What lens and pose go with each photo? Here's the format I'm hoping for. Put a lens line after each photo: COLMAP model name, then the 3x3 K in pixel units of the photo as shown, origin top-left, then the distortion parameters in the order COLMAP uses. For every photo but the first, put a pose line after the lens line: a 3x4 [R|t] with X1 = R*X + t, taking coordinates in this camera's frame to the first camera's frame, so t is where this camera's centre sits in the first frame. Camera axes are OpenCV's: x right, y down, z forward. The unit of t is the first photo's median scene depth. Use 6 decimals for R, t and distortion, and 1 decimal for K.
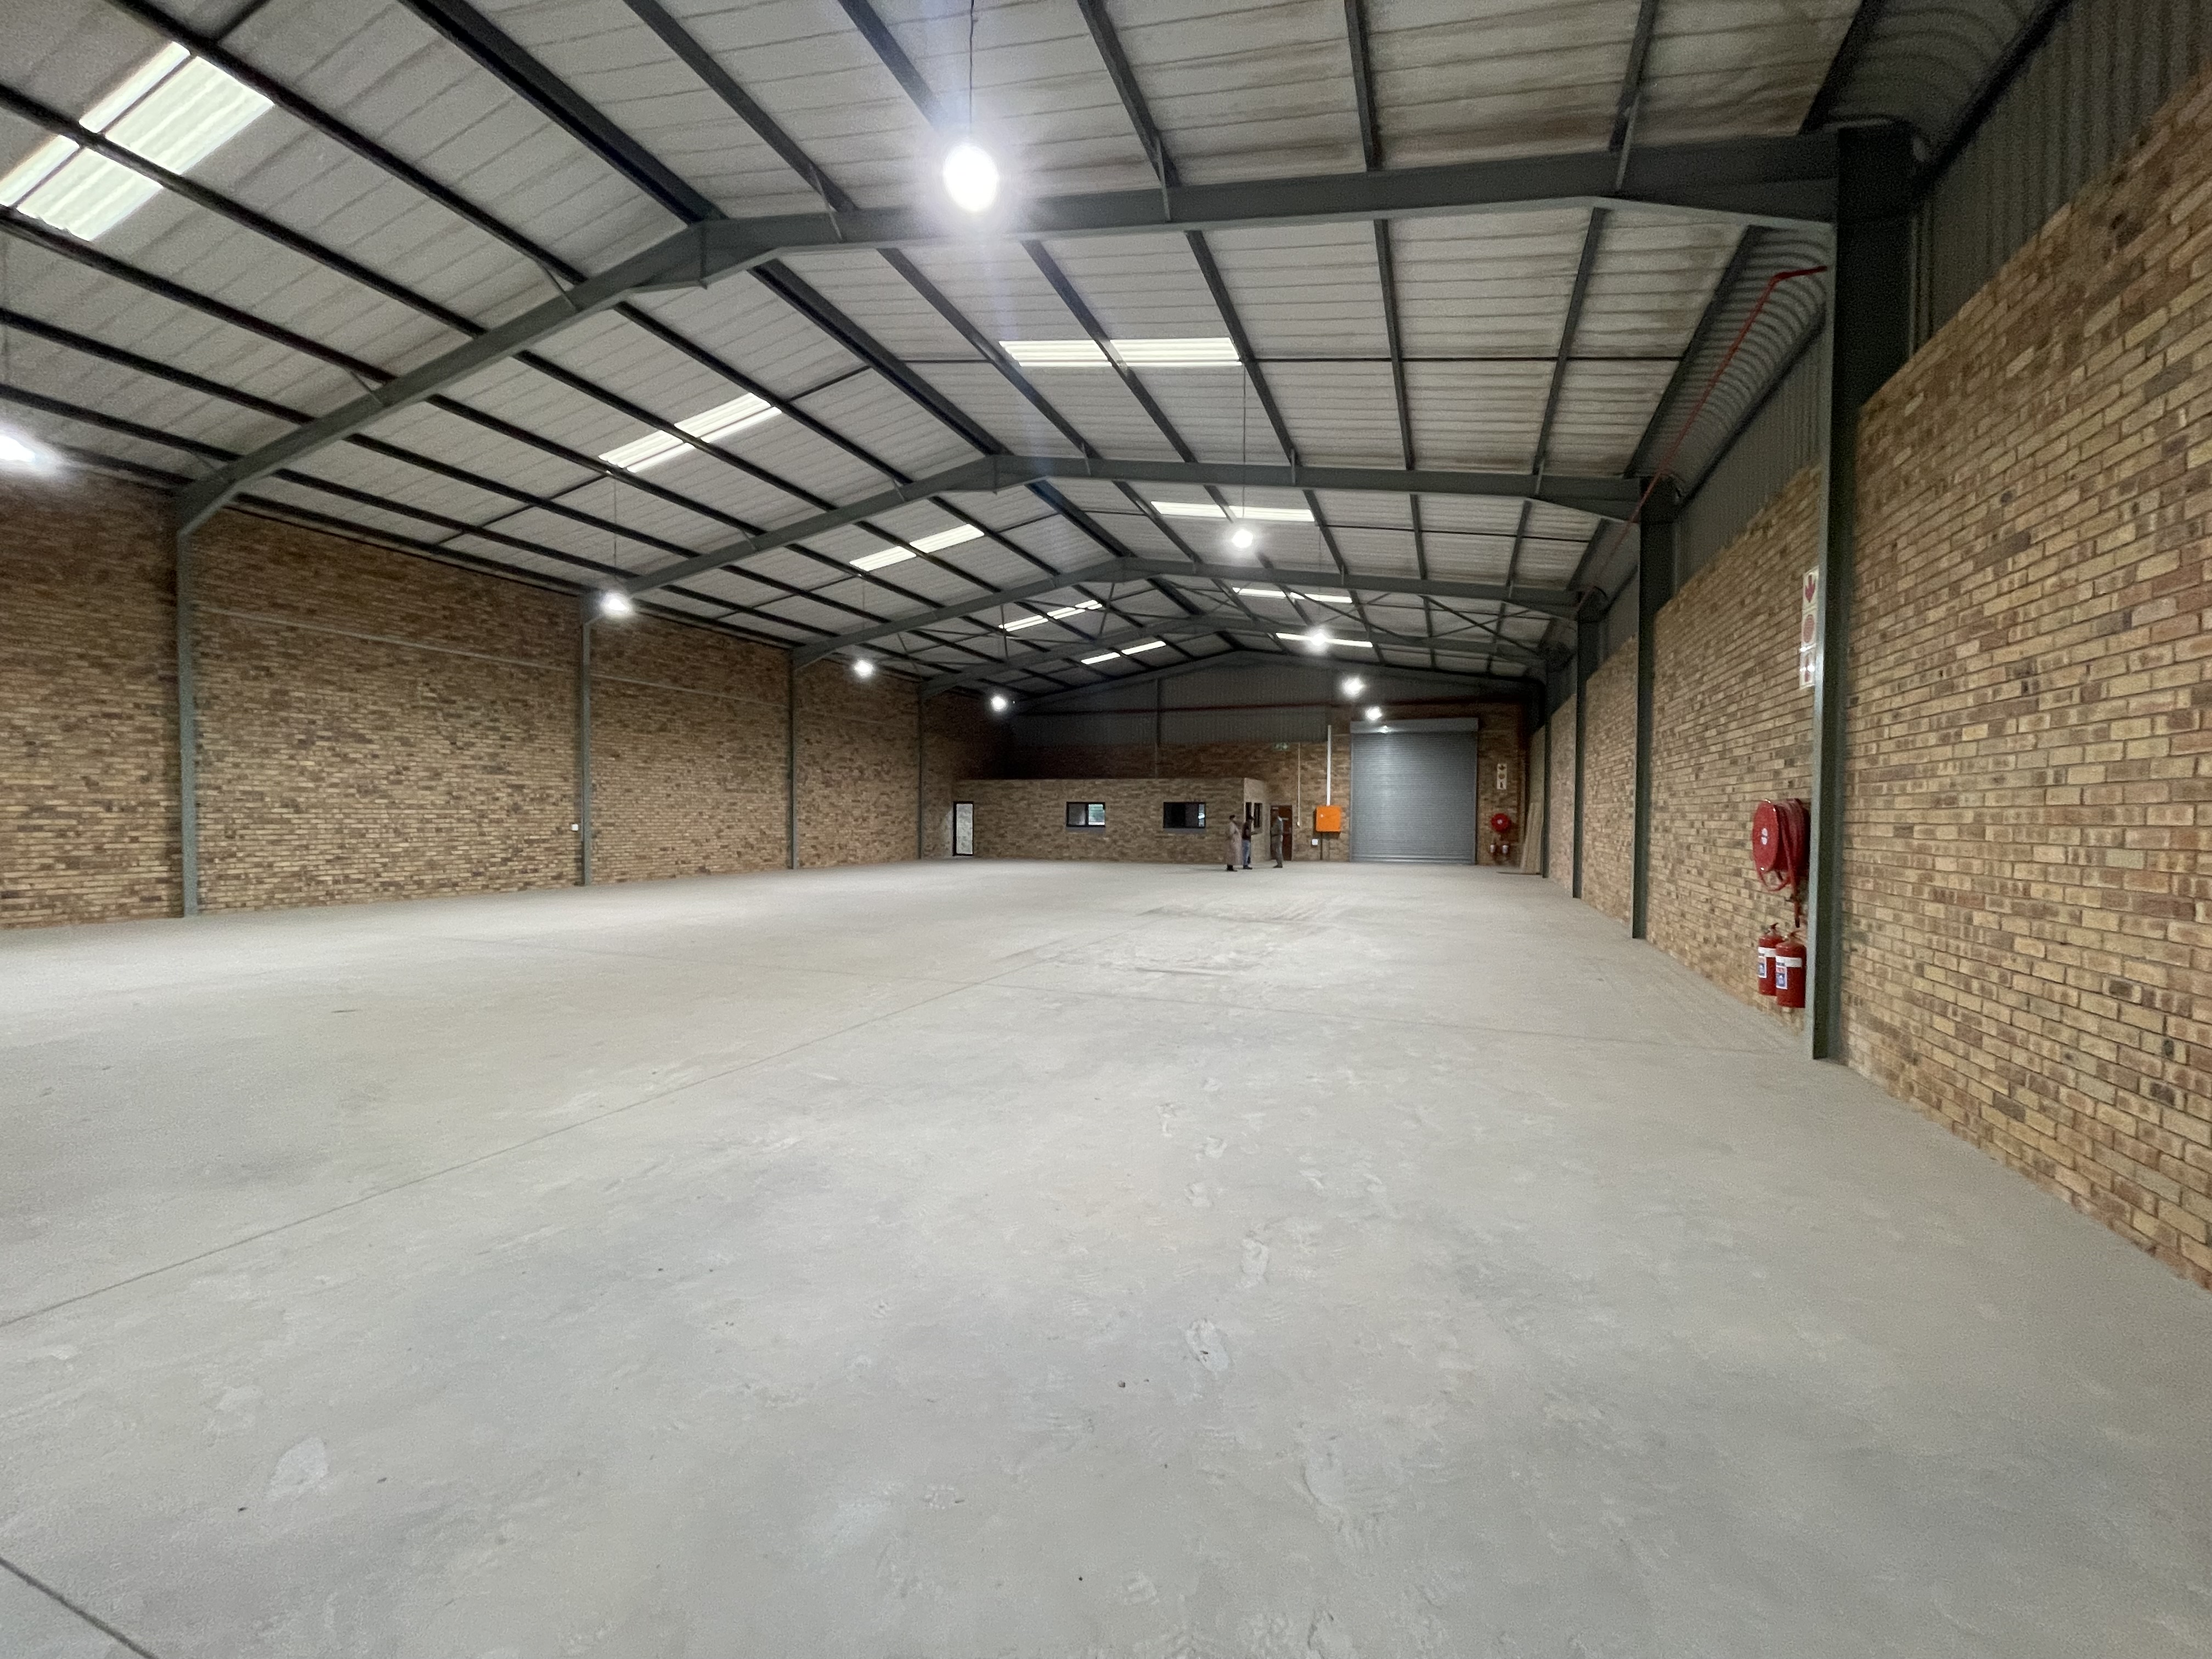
lens RADIAL K [[893.0, 0, 1105.1], [0, 893.0, 832.8], [0, 0, 1]] dist [0.004124, -0.000045]
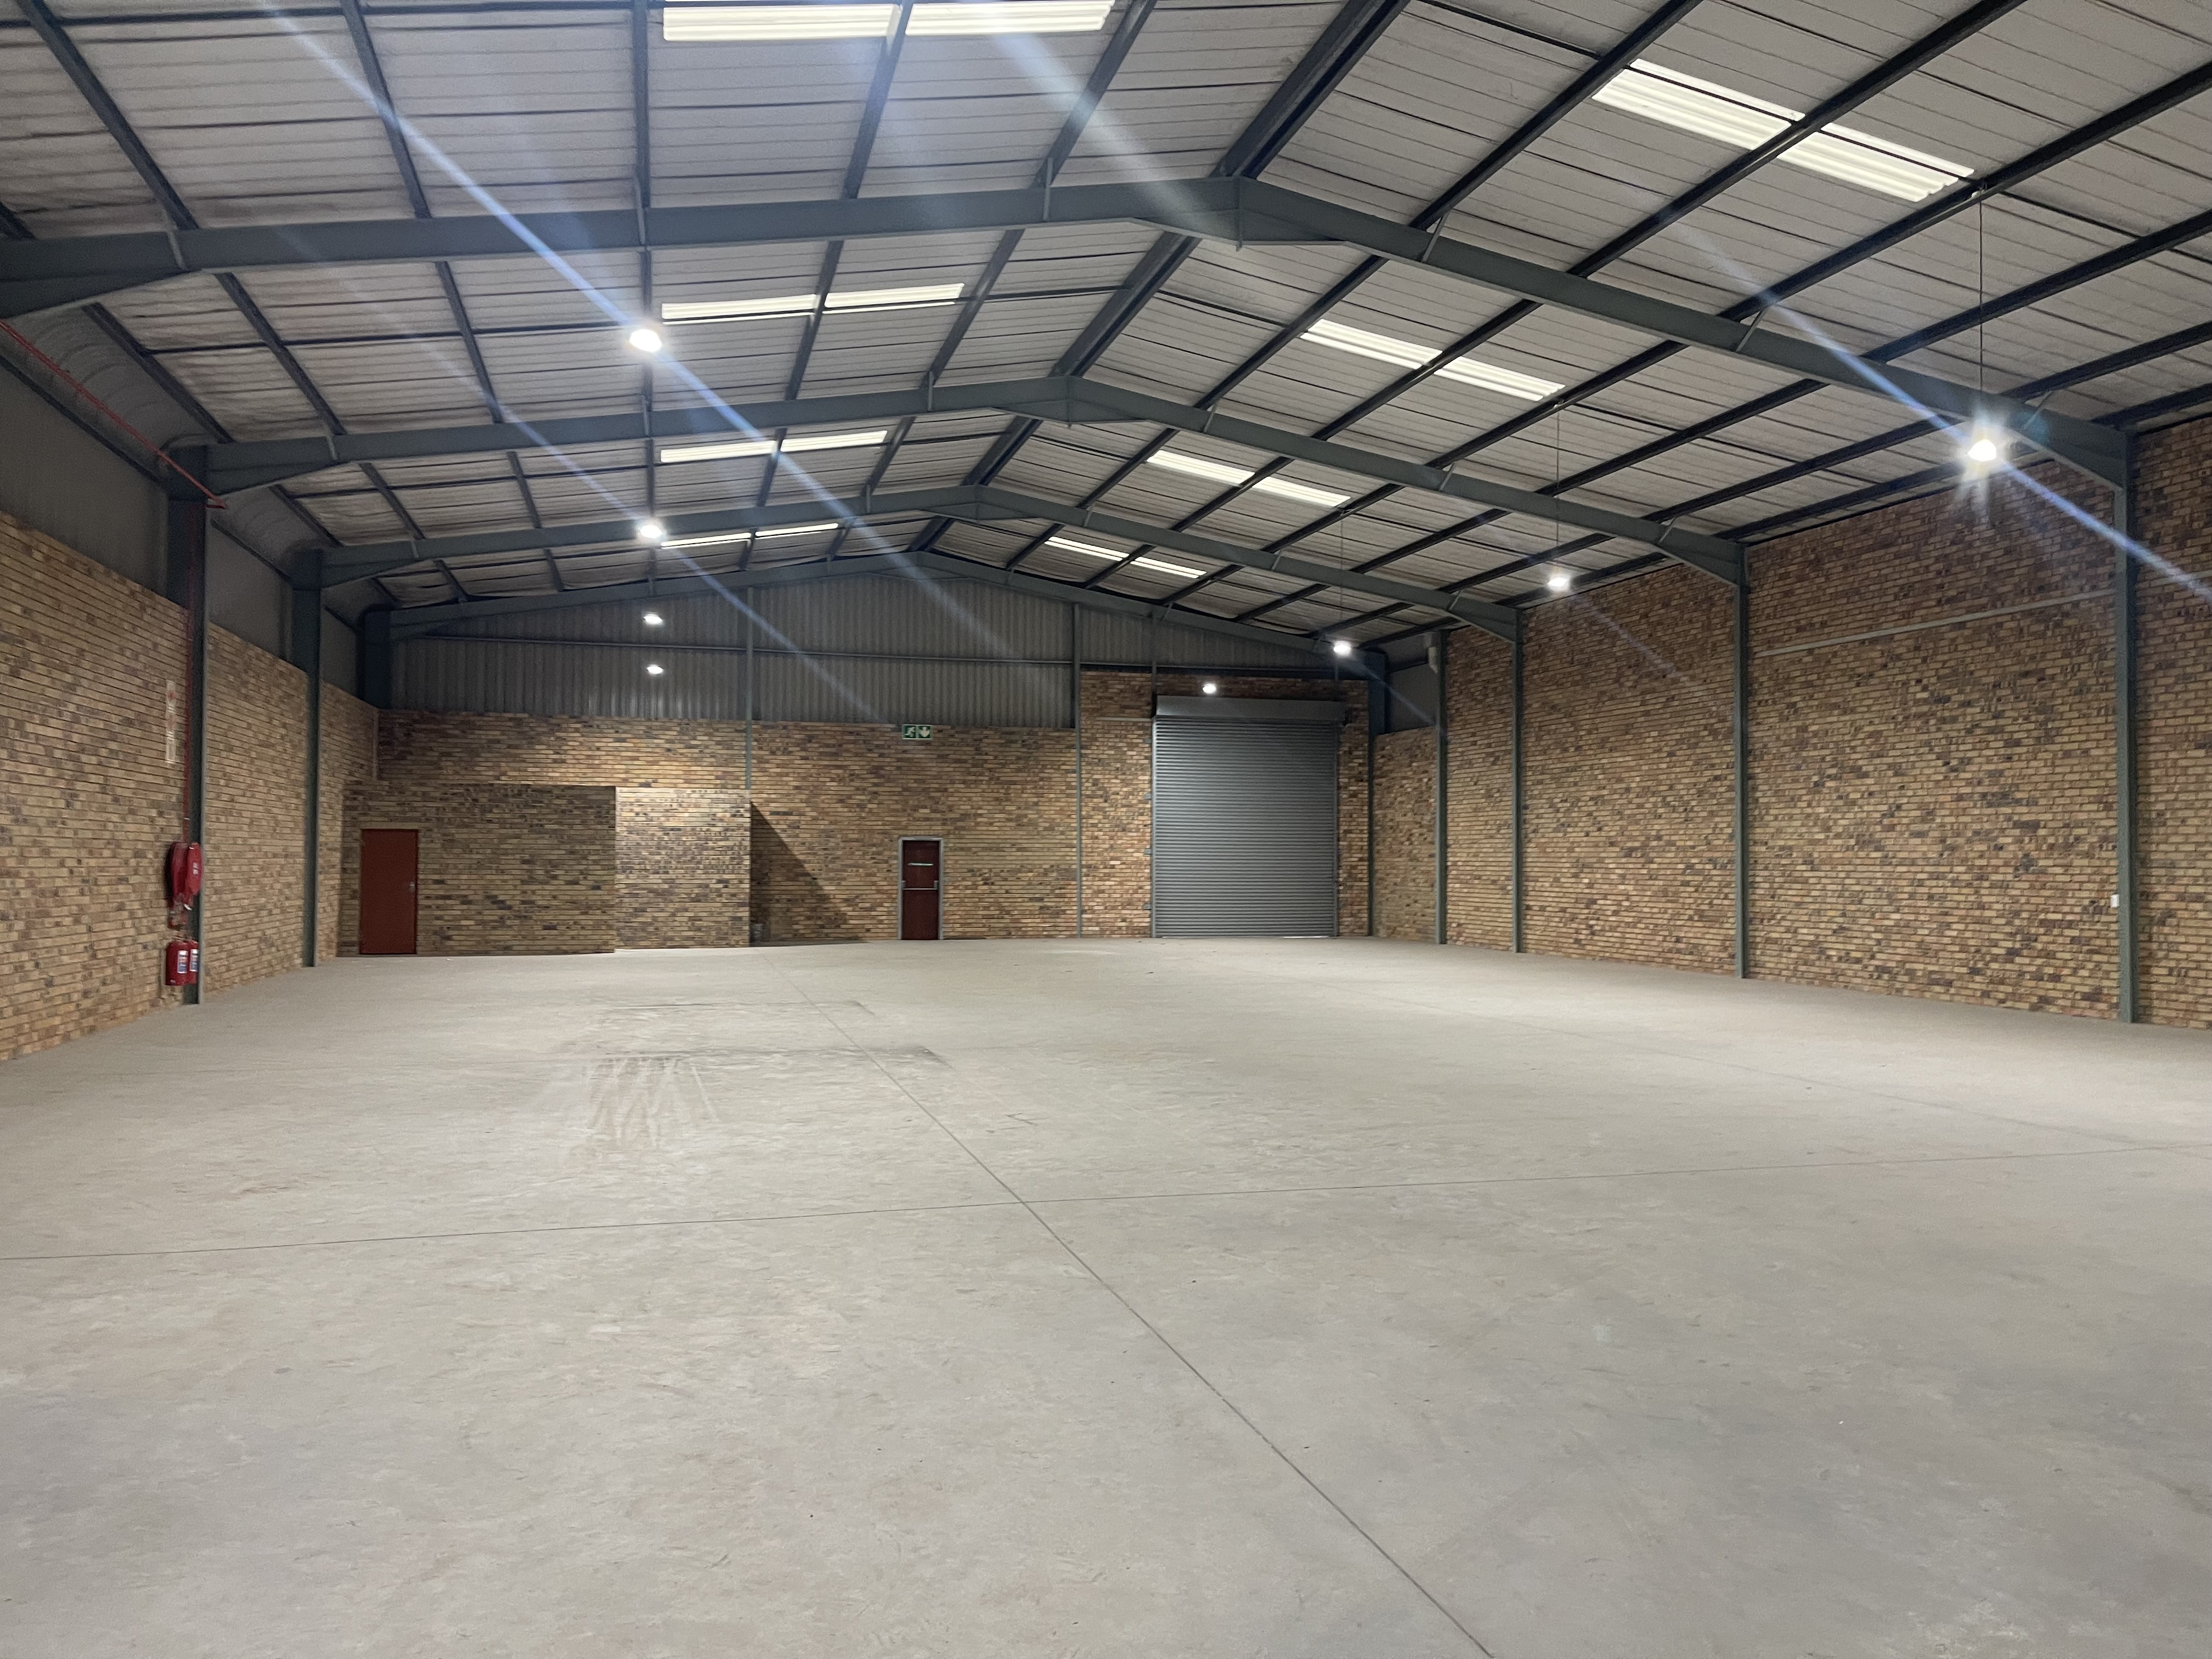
lens RADIAL K [[1598.2, 0, 1108.2], [0, 1598.2, 825.5], [0, 0, 1]] dist [0.013680, 0.002063]
pose [[-0.798127, -0.025131, -0.601964, 0.502066], [-0.023788, 0.999665, -0.010195, -0.032526], [0.602019, 0.006182, -0.798458, 1.745778]]
